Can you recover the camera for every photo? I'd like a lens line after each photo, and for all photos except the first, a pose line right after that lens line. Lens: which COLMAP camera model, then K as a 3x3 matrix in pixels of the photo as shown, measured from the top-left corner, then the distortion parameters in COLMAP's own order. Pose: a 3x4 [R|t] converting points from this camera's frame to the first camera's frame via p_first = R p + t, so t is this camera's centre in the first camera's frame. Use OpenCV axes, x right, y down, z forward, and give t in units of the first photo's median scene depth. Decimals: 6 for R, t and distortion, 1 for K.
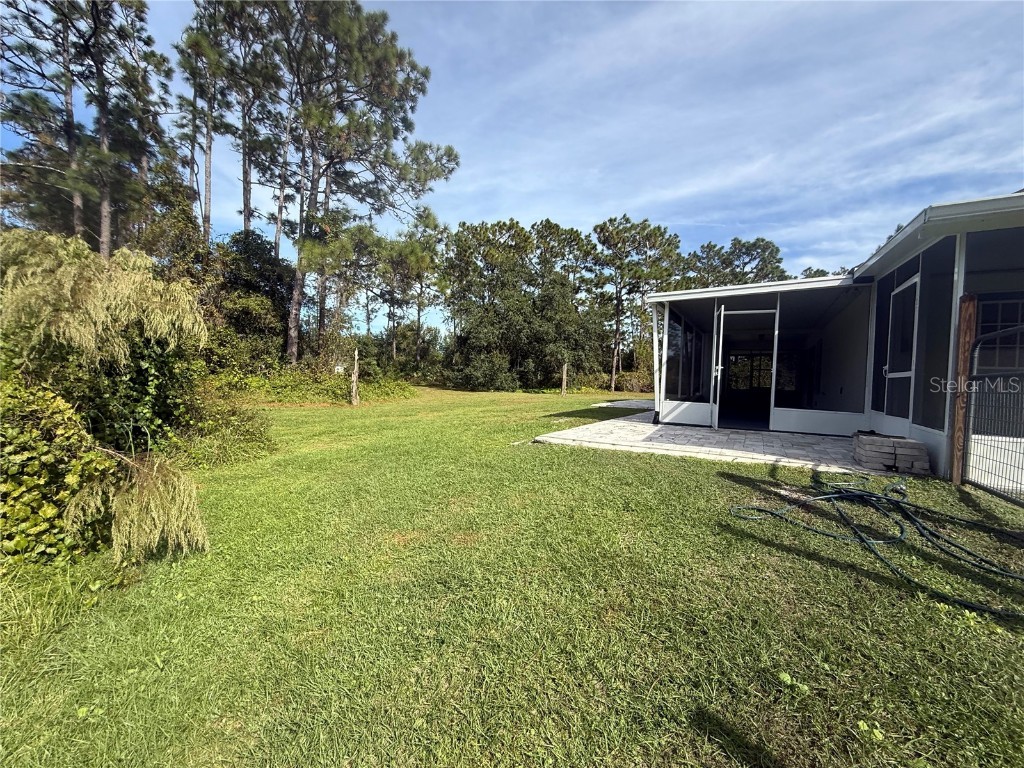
lens RADIAL K [[409.7, 0, 507.6], [0, 409.7, 383.4], [0, 0, 1]] dist [-0.000156, 0.000378]
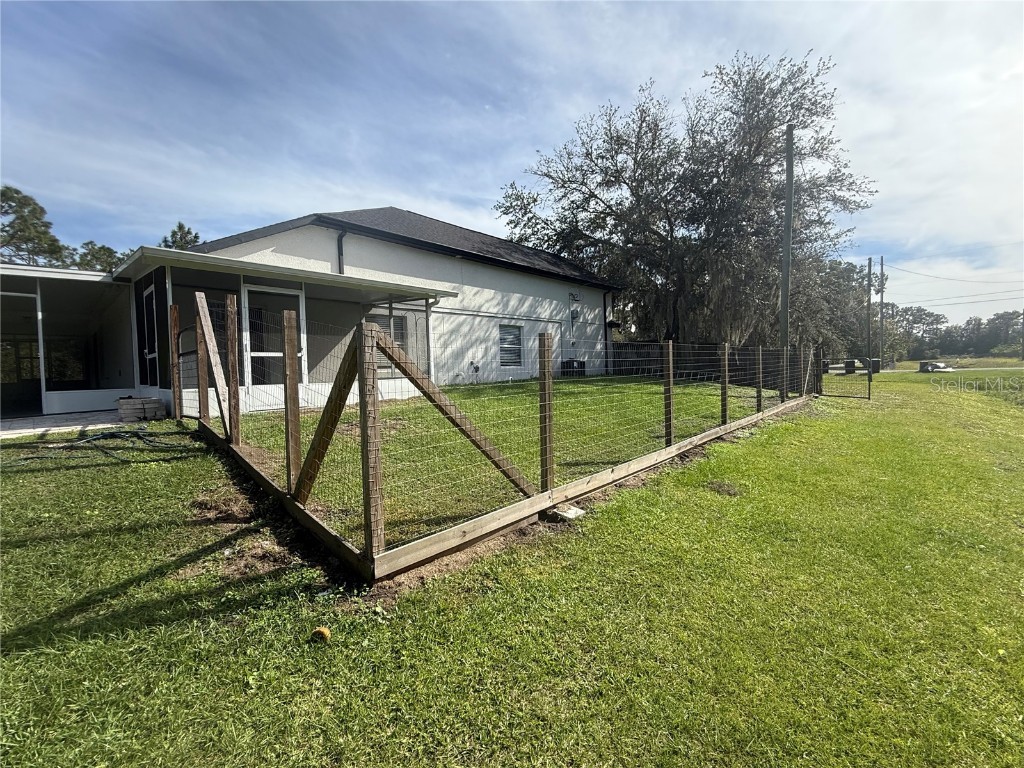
lens RADIAL K [[437.2, 0, 512.5], [0, 437.2, 379.6], [0, 0, 1]] dist [0.000050, 0.000092]
pose [[0.189040, -0.068693, 0.979564, -0.046661], [0.055224, 0.996715, 0.059239, 0.007067], [-0.980415, 0.042896, 0.192213, -0.084554]]
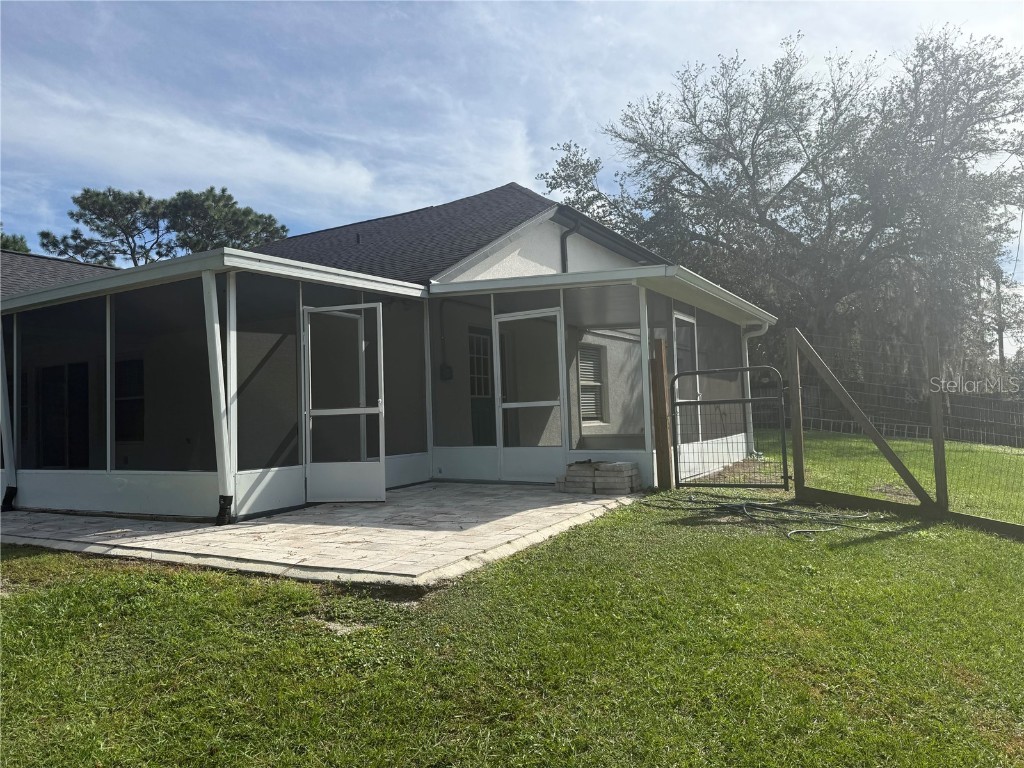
lens RADIAL K [[725.1, 0, 533.4], [0, 725.1, 382.3], [0, 0, 1]] dist [0.078920, -0.096753]
pose [[-0.044094, 0.009649, 0.998981, -0.143382], [0.054956, 0.998463, -0.007219, -0.010746], [-0.997515, 0.054582, -0.044557, 0.190060]]
